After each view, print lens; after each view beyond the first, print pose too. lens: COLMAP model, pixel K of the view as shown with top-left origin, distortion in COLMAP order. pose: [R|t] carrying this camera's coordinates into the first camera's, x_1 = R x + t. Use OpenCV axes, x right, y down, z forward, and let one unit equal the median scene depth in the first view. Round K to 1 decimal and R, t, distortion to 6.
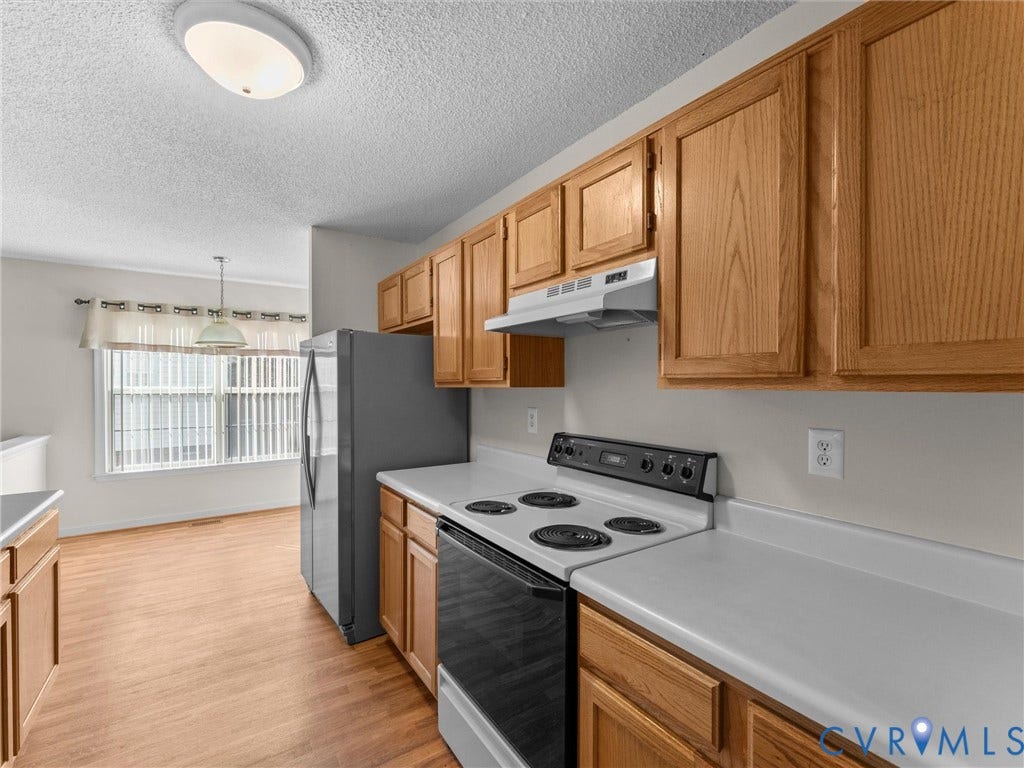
lens RADIAL K [[467.0, 0, 517.7], [0, 467.0, 385.9], [0, 0, 1]] dist [-0.012222, -0.000361]
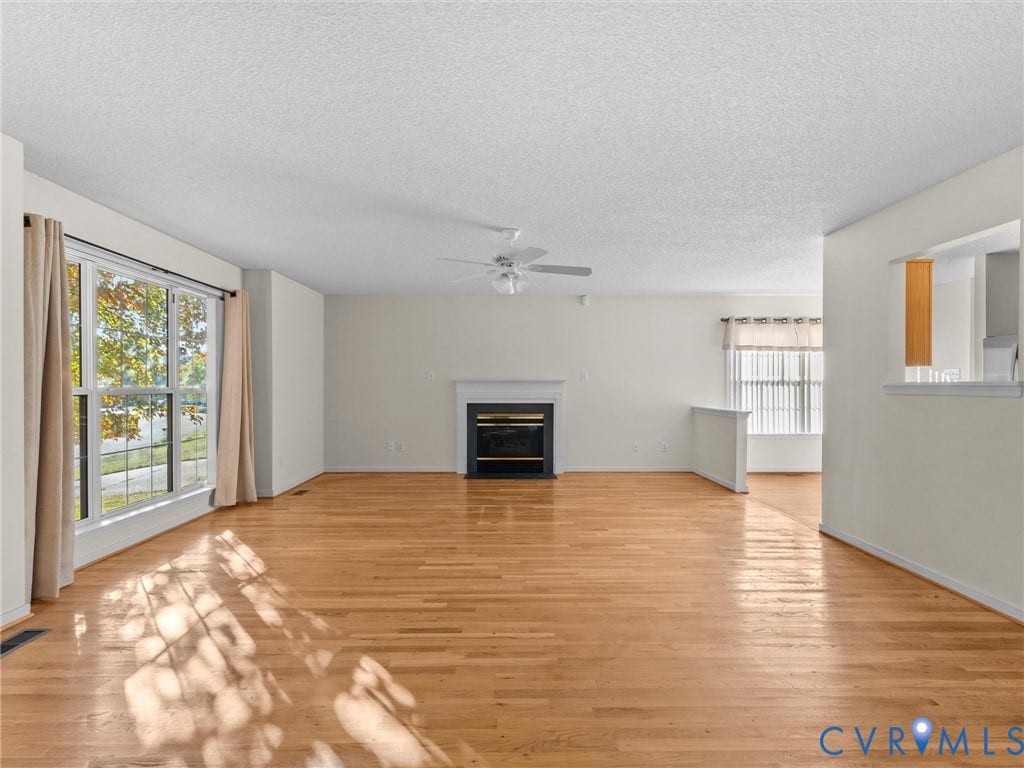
lens RADIAL K [[501.7, 0, 510.4], [0, 501.7, 387.2], [0, 0, 1]] dist [-0.004337, -0.001095]
pose [[0.836180, 0.004396, -0.548438, -0.602391], [0.000237, 0.999965, 0.008376, 0.027832], [0.548456, -0.007134, 0.836149, -0.766213]]
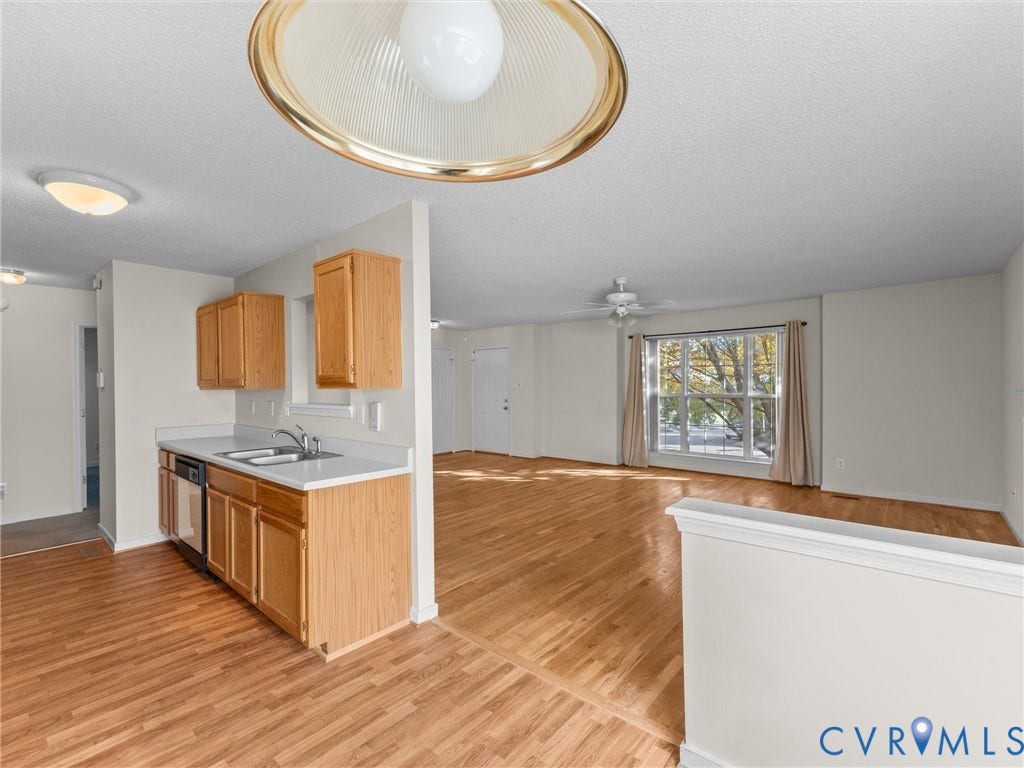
lens RADIAL K [[467.0, 0, 507.1], [0, 467.0, 384.6], [0, 0, 1]] dist [-0.012222, -0.000361]
pose [[-0.967933, 0.014996, -0.250762, -0.562152], [0.015002, 0.999886, 0.001890, -0.014757], [0.250761, -0.001933, -0.968047, 1.069472]]
